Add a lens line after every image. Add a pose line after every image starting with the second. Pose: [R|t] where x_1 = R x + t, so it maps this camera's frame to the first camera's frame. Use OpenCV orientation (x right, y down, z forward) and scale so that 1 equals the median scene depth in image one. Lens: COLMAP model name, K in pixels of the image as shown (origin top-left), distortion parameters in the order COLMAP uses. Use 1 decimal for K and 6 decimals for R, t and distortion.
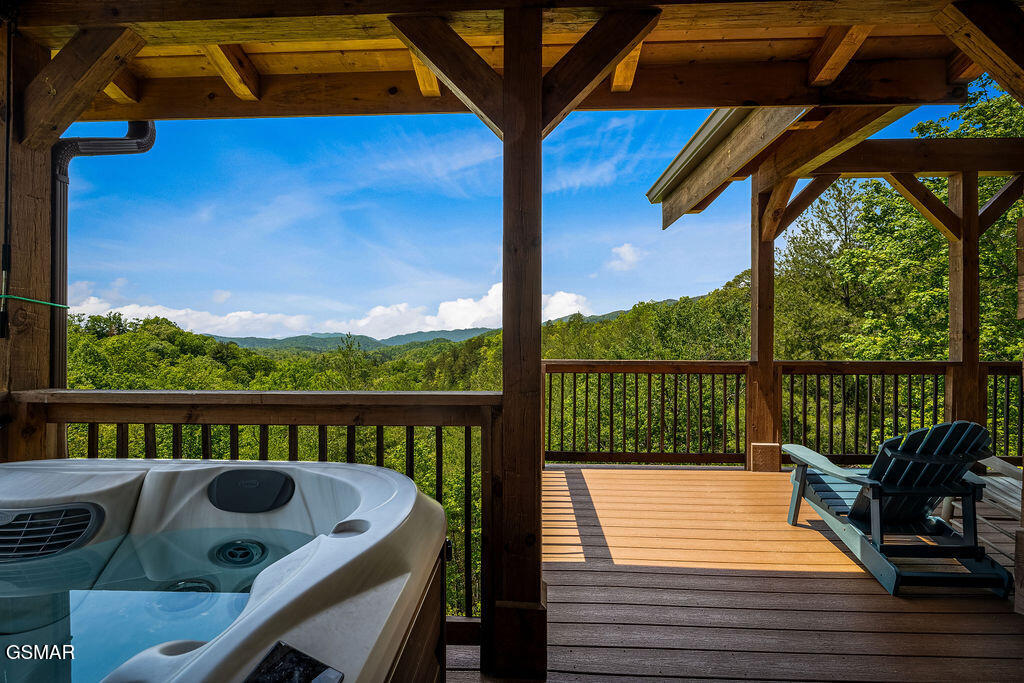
lens RADIAL K [[459.7, 0, 512.0], [0, 459.7, 341.5], [0, 0, 1]] dist [-0.000283, -0.000869]
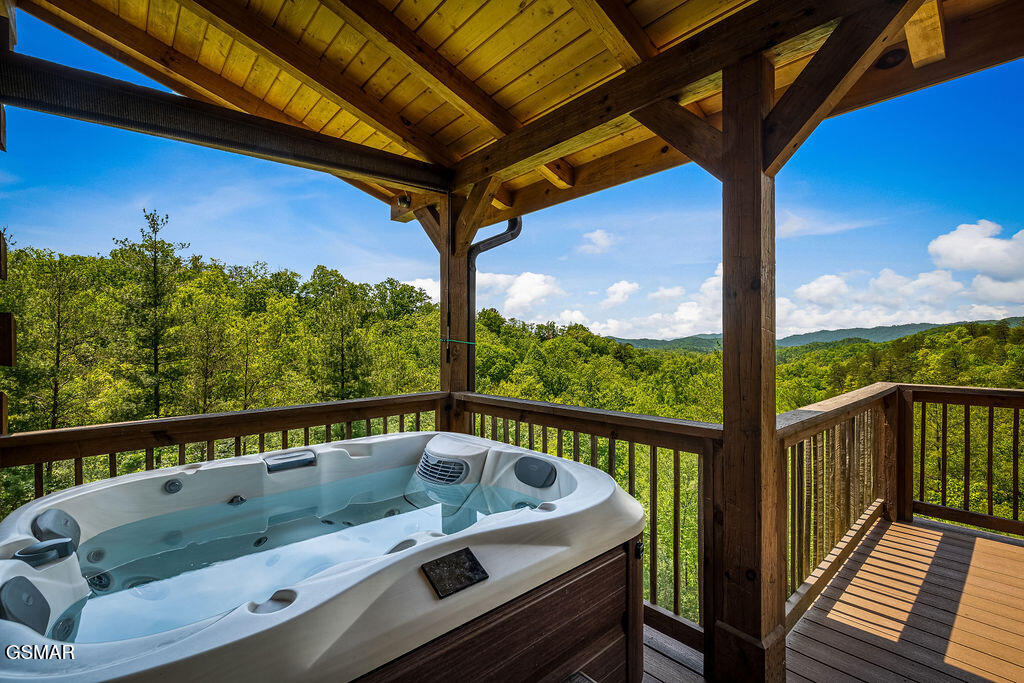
lens RADIAL K [[459.7, 0, 512.0], [0, 459.7, 341.5], [0, 0, 1]] dist [-0.000283, -0.000869]
pose [[0.692140, -0.005155, -0.721745, 0.388318], [0.005962, 0.999981, -0.001425, -0.086515], [0.721739, -0.003316, 0.692158, -0.089707]]
